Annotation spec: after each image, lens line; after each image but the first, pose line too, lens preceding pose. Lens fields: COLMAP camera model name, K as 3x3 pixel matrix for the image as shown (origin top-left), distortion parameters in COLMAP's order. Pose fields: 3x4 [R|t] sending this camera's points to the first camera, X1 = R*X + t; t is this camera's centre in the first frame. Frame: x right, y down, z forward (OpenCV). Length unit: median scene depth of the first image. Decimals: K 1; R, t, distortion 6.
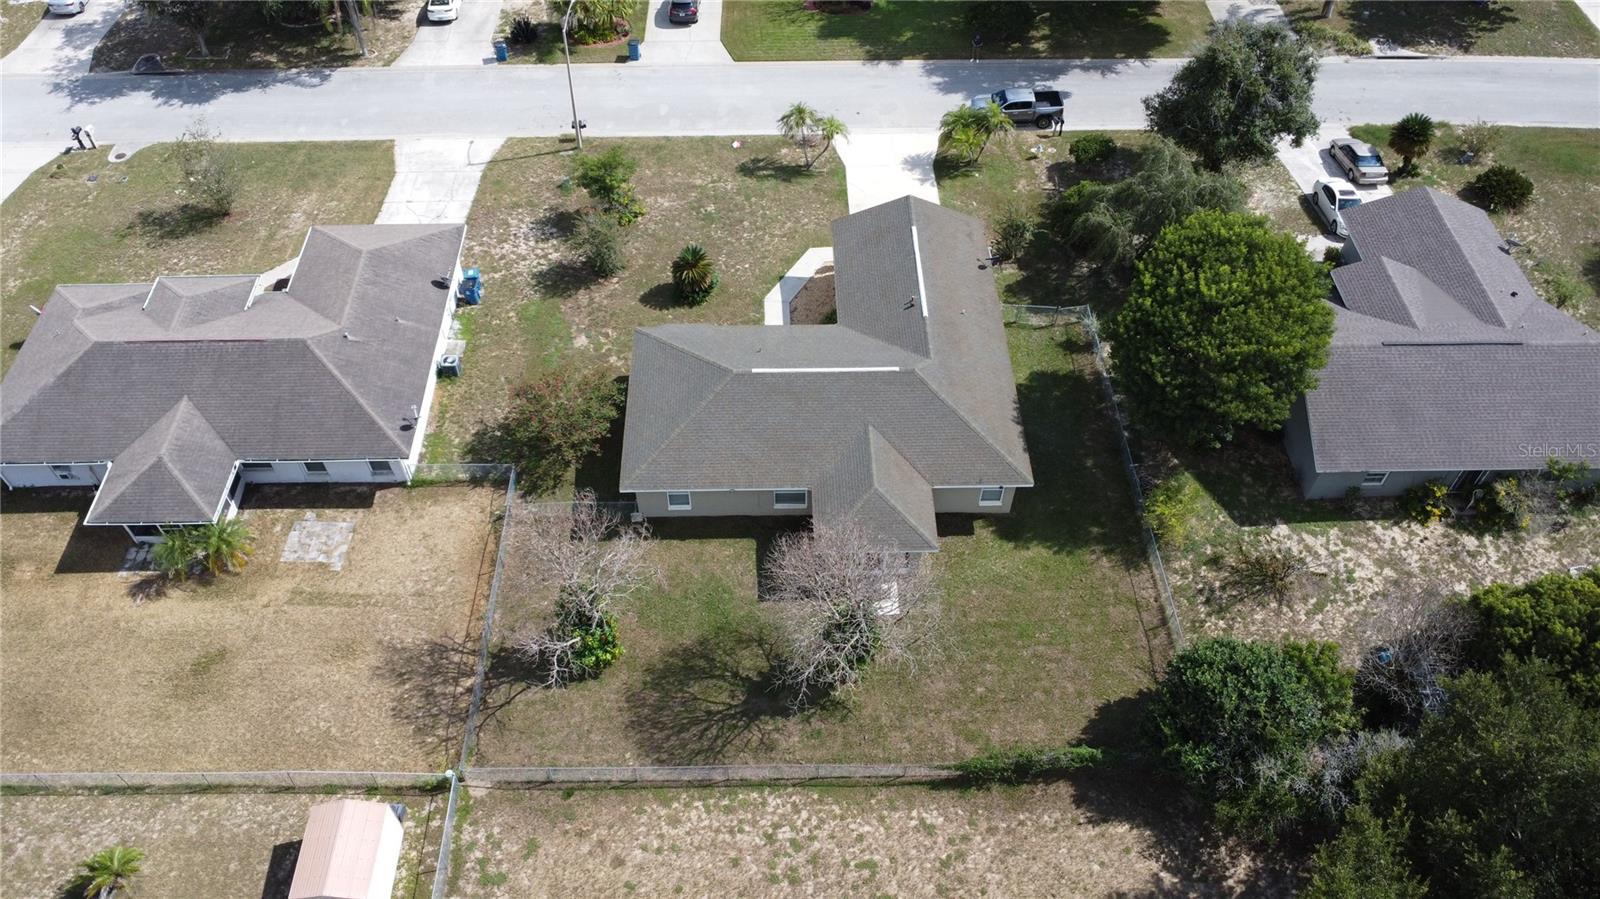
lens RADIAL K [[1166.9, 0, 796.9], [0, 1166.9, 456.1], [0, 0, 1]] dist [-0.021025, -0.032823]
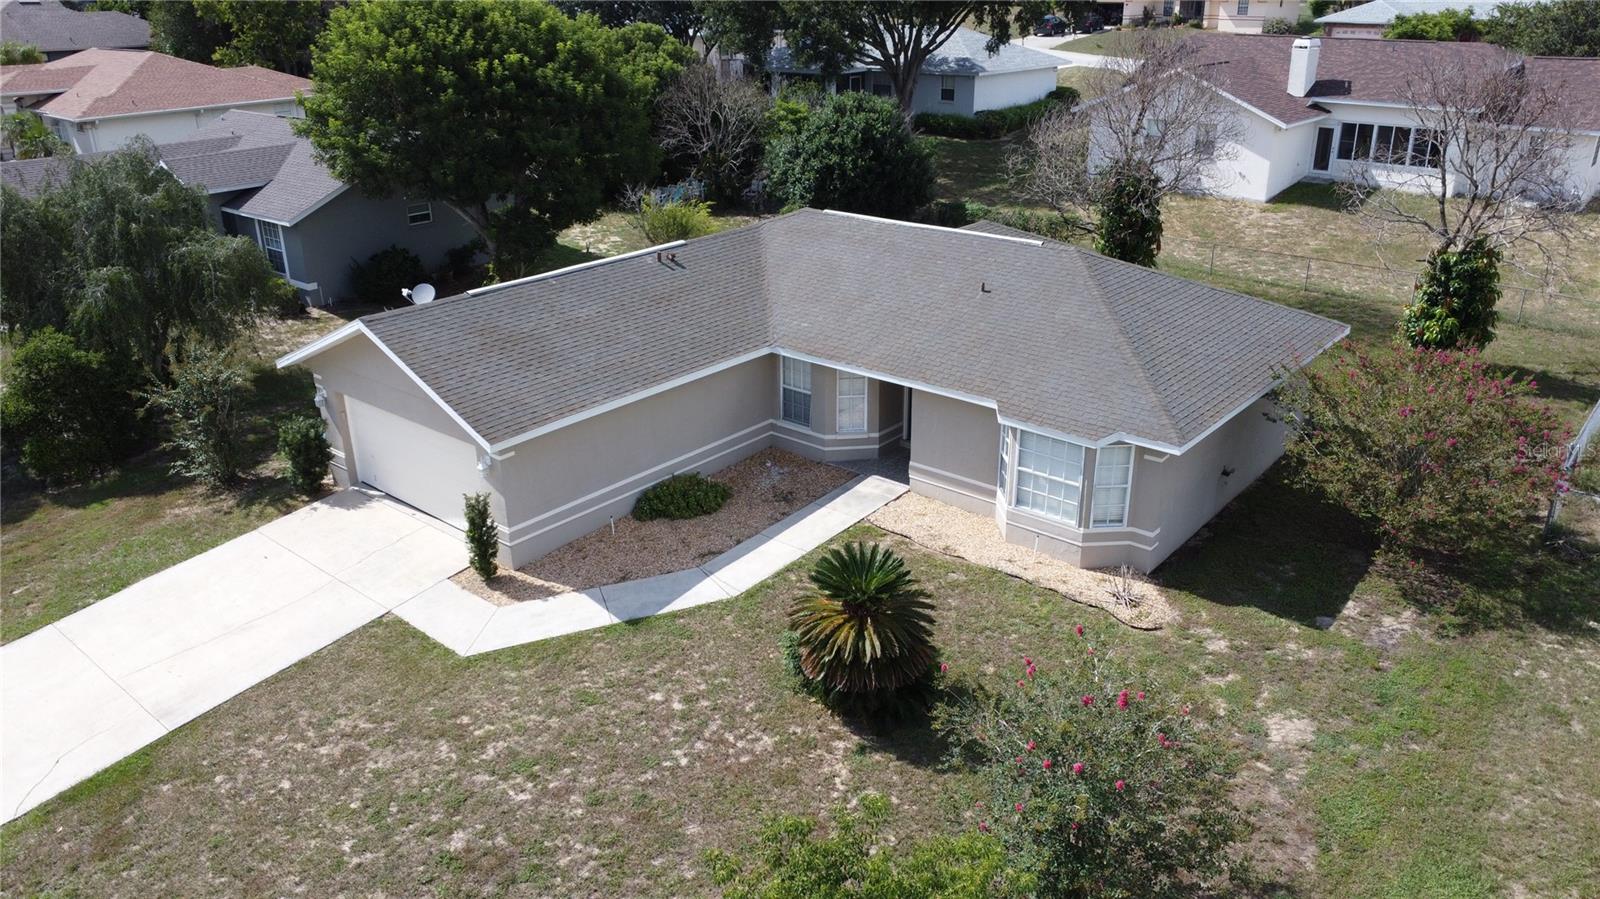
lens RADIAL K [[1166.9, 0, 796.9], [0, 1166.9, 456.1], [0, 0, 1]] dist [-0.021025, -0.032823]
pose [[-0.746918, -0.254763, 0.614174, -0.315833], [0.516820, 0.358710, 0.777318, -0.527086], [-0.418342, 0.898011, -0.136261, 1.261298]]
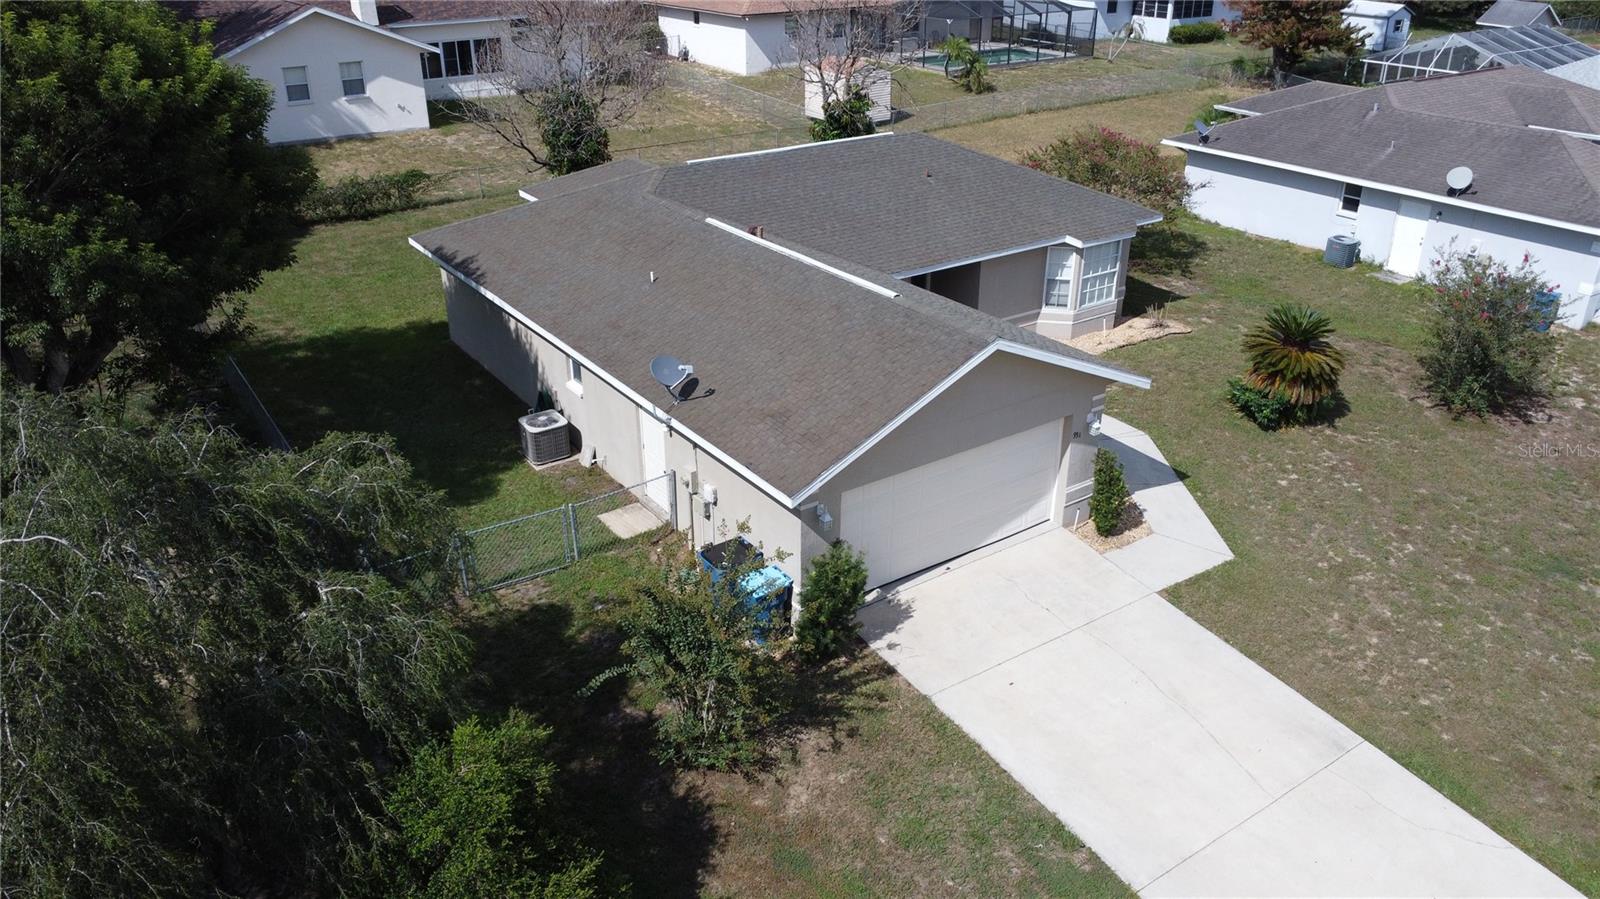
lens RADIAL K [[1166.9, 0, 796.9], [0, 1166.9, 456.1], [0, 0, 1]] dist [-0.021025, -0.032823]
pose [[-0.834587, 0.238911, -0.496373, 0.368815], [-0.426889, 0.289028, 0.856872, -0.558324], [0.348181, 0.927030, -0.139231, 1.287095]]
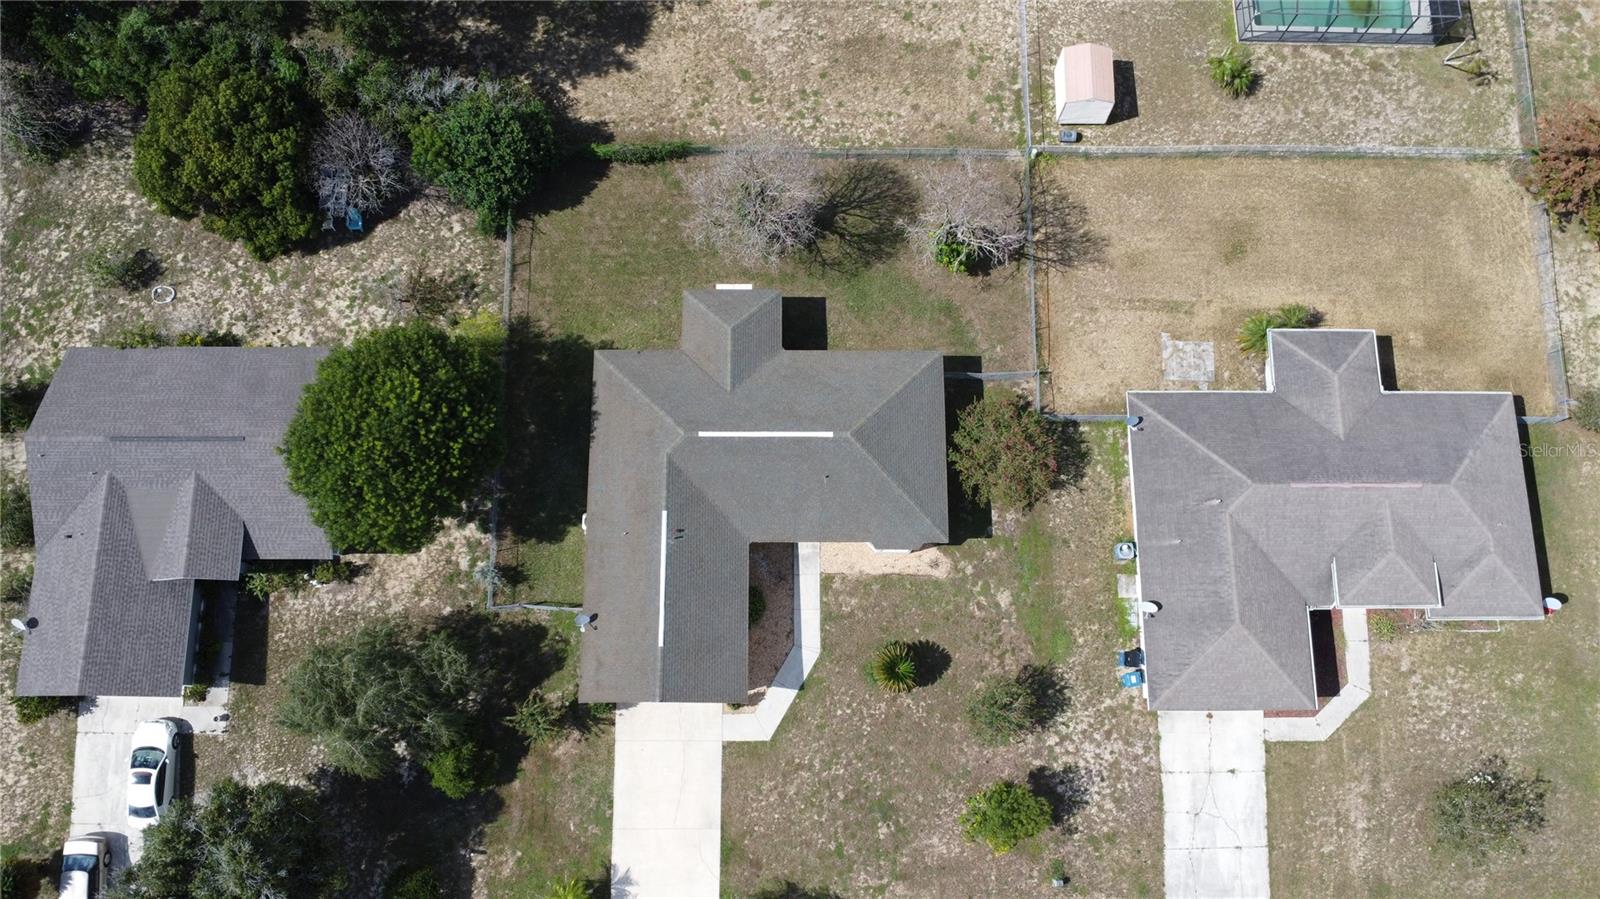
lens RADIAL K [[1166.9, 0, 796.9], [0, 1166.9, 456.1], [0, 0, 1]] dist [-0.021025, -0.032823]
pose [[-0.999634, -0.026549, -0.005244, 0.000594], [0.011675, -0.597900, 0.801486, -1.011349], [-0.024414, 0.801131, 0.597991, 0.379600]]
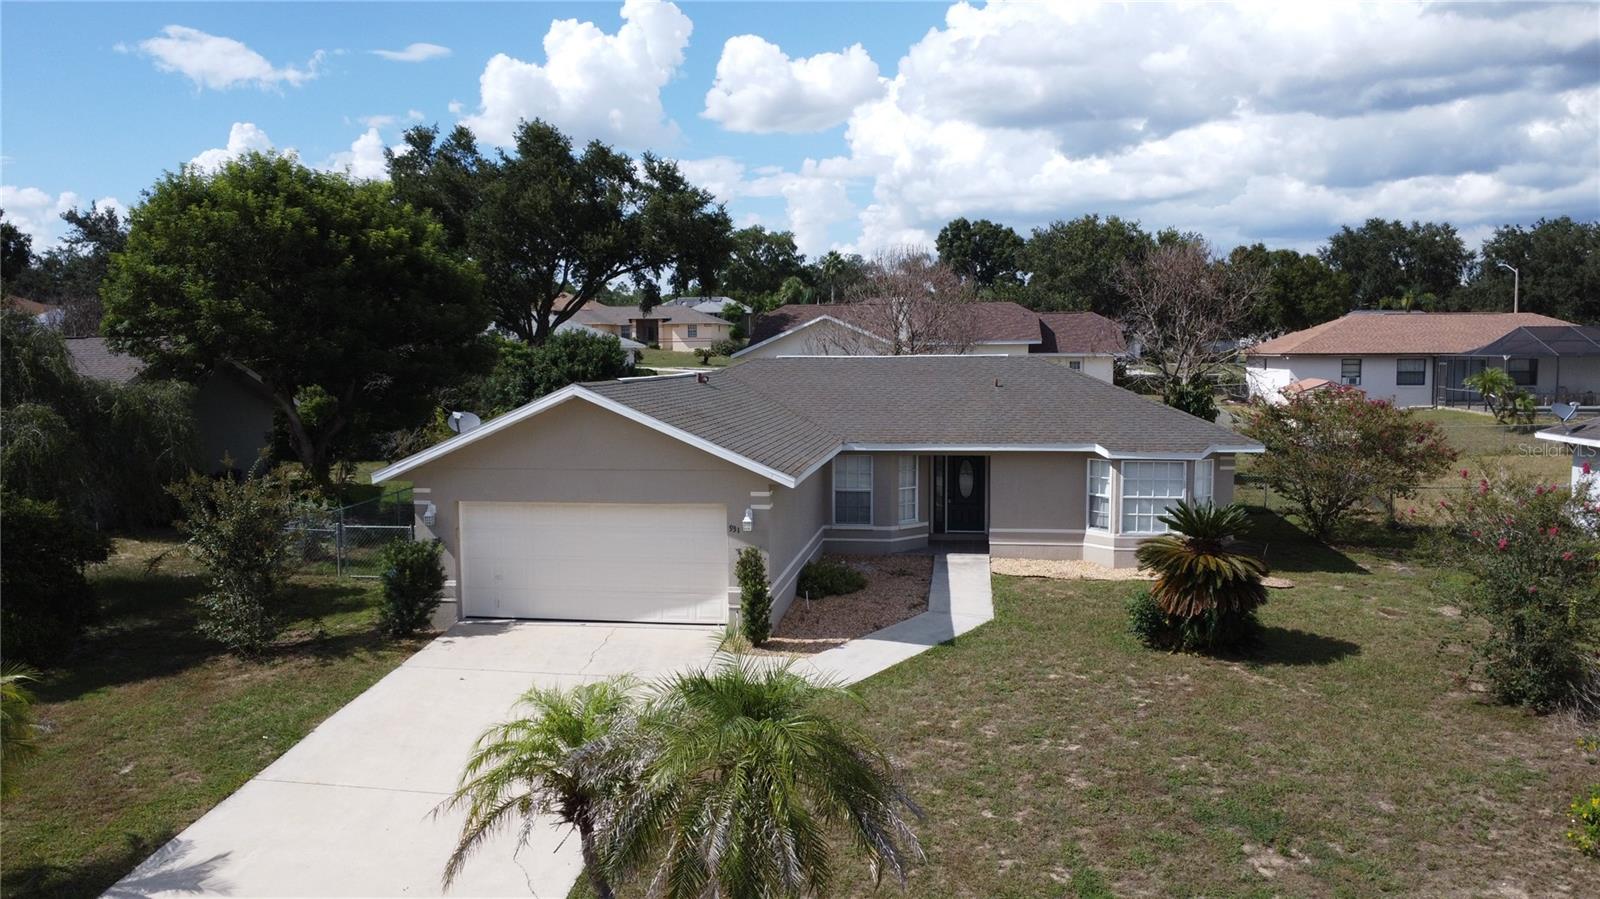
lens RADIAL K [[1166.9, 0, 796.9], [0, 1166.9, 456.1], [0, 0, 1]] dist [-0.021025, -0.032823]
pose [[-0.985313, -0.014475, 0.170143, -0.035618], [0.132622, 0.562775, 0.815902, -0.597149], [-0.107562, 0.826483, -0.552590, 1.470943]]
